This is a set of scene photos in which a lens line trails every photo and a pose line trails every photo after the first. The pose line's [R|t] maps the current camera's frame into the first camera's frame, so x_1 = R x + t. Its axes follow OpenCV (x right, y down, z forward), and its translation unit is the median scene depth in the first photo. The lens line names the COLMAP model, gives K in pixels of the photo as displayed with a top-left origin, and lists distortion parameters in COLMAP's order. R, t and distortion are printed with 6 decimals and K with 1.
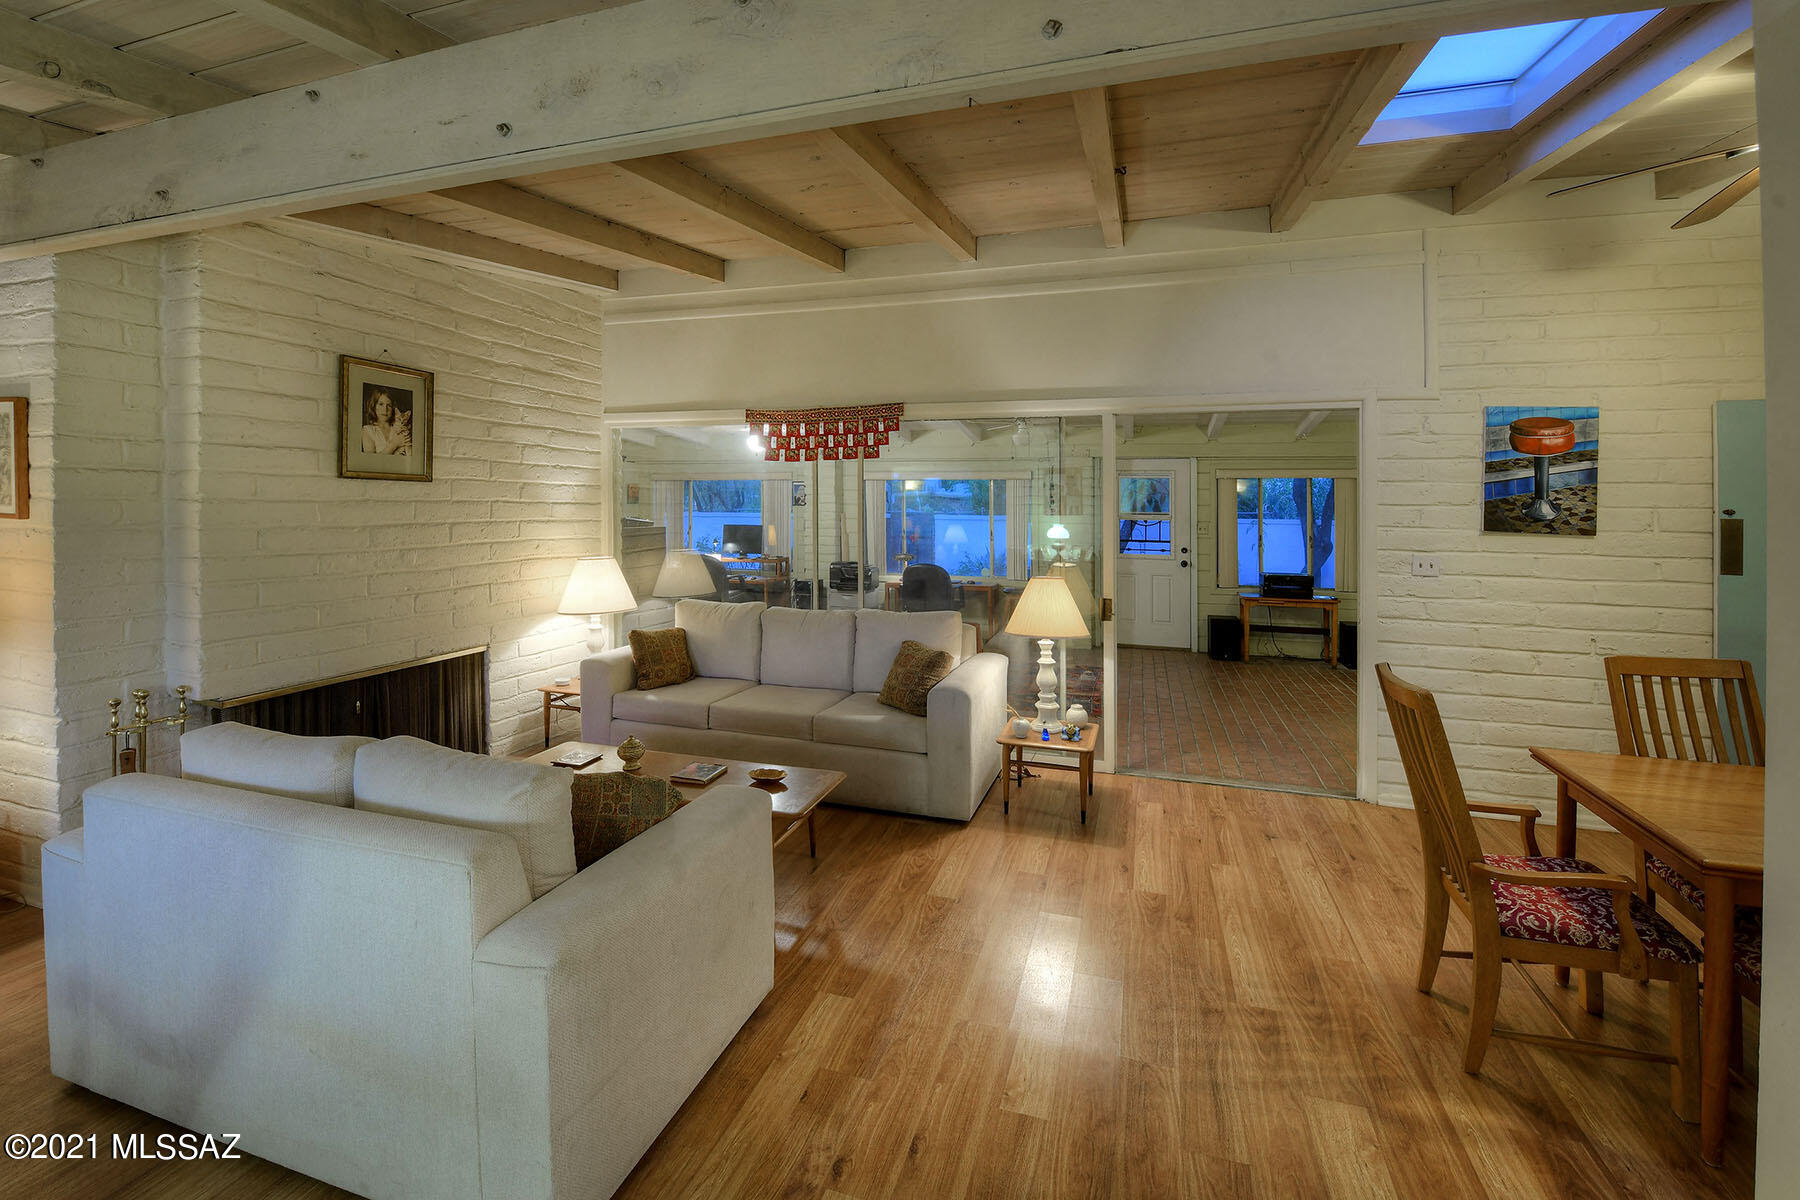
lens RADIAL K [[829.9, 0, 944.7], [0, 829.9, 514.6], [0, 0, 1]] dist [-0.019960, -0.001022]
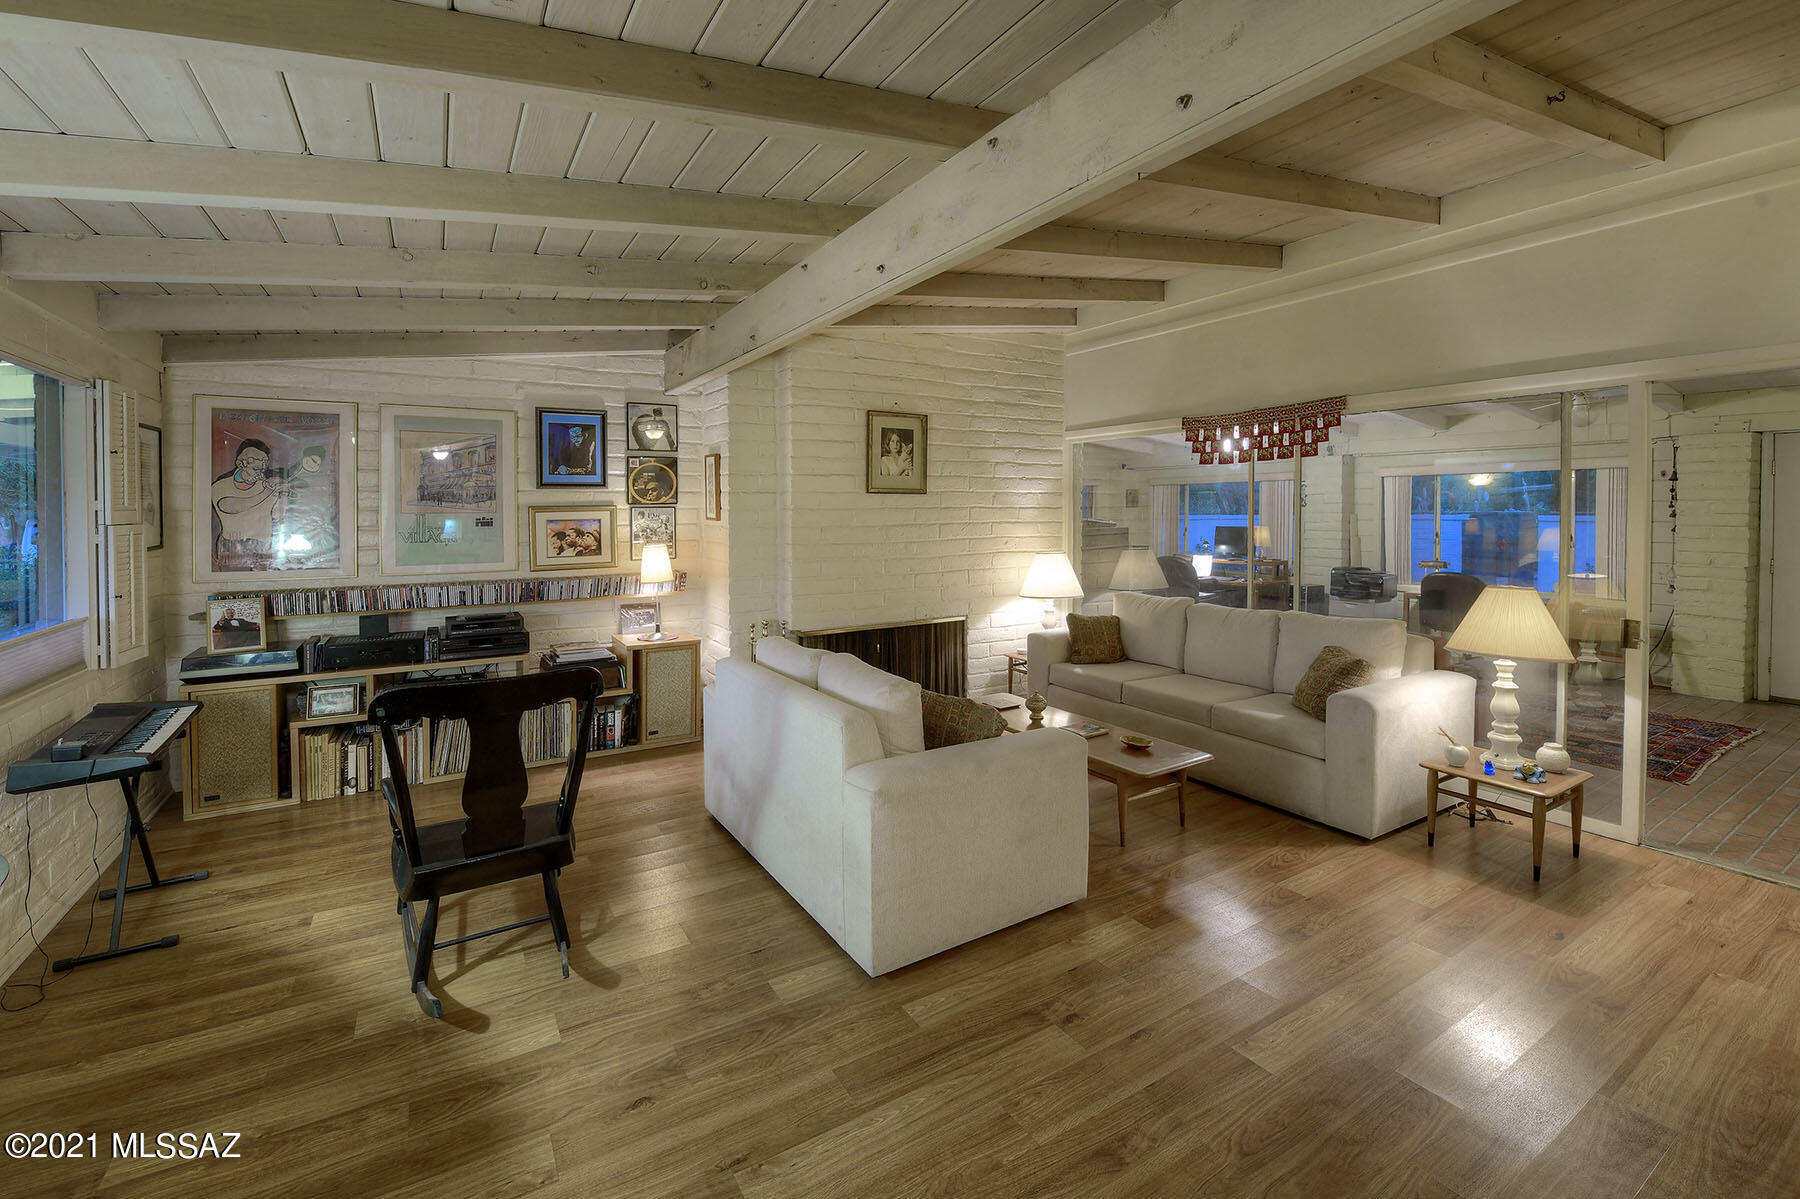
lens RADIAL K [[811.7, 0, 828.2], [0, 811.7, 525.5], [0, 0, 1]] dist [-0.014947, -0.000609]
pose [[0.698419, -0.000062, -0.715689, 0.234156], [0.006128, 0.999964, 0.005893, 0.004274], [0.715663, -0.008501, 0.698394, -0.071613]]
